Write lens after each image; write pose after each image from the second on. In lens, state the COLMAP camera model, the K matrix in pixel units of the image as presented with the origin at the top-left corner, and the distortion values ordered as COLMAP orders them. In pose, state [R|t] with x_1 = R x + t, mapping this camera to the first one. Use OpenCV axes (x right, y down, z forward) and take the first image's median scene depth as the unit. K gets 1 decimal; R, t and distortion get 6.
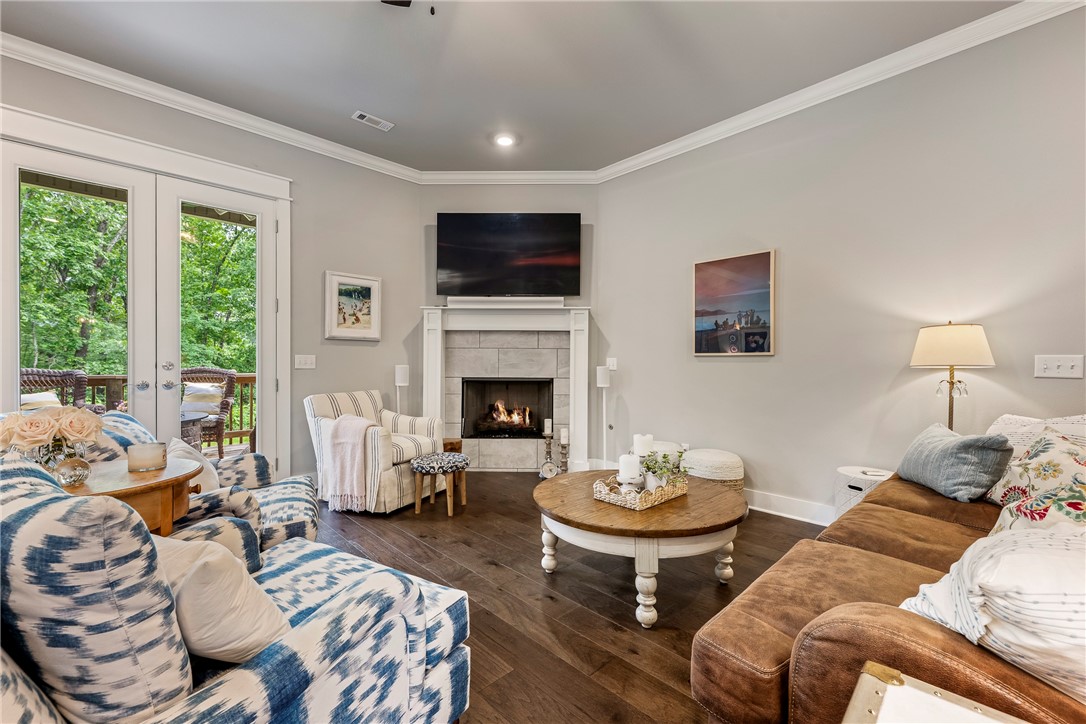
lens RADIAL K [[445.0, 0, 543.0], [0, 445.0, 362.0], [0, 0, 1]] dist [-0.000259, -0.000063]
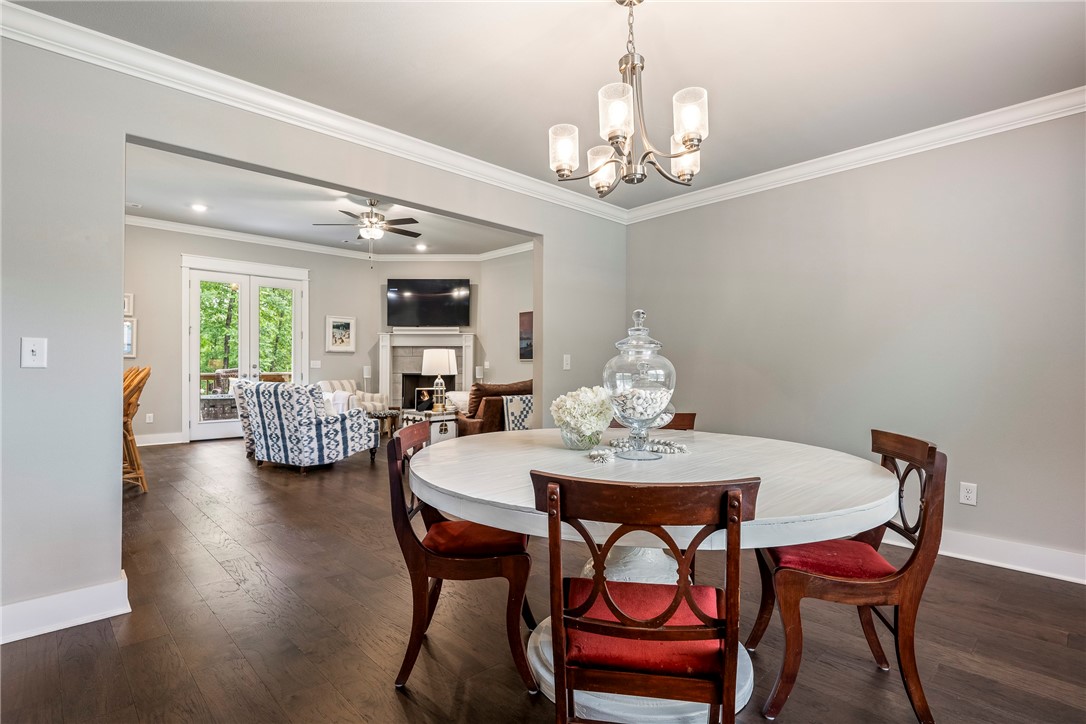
lens RADIAL K [[546.7, 0, 543.0], [0, 546.7, 362.0], [0, 0, 1]] dist [0.026625, 0.000139]
pose [[0.999938, -0.002108, -0.010958, 0.420712], [0.002040, 0.999979, -0.006151, 0.005821], [0.010971, 0.006128, 0.999921, -1.216865]]
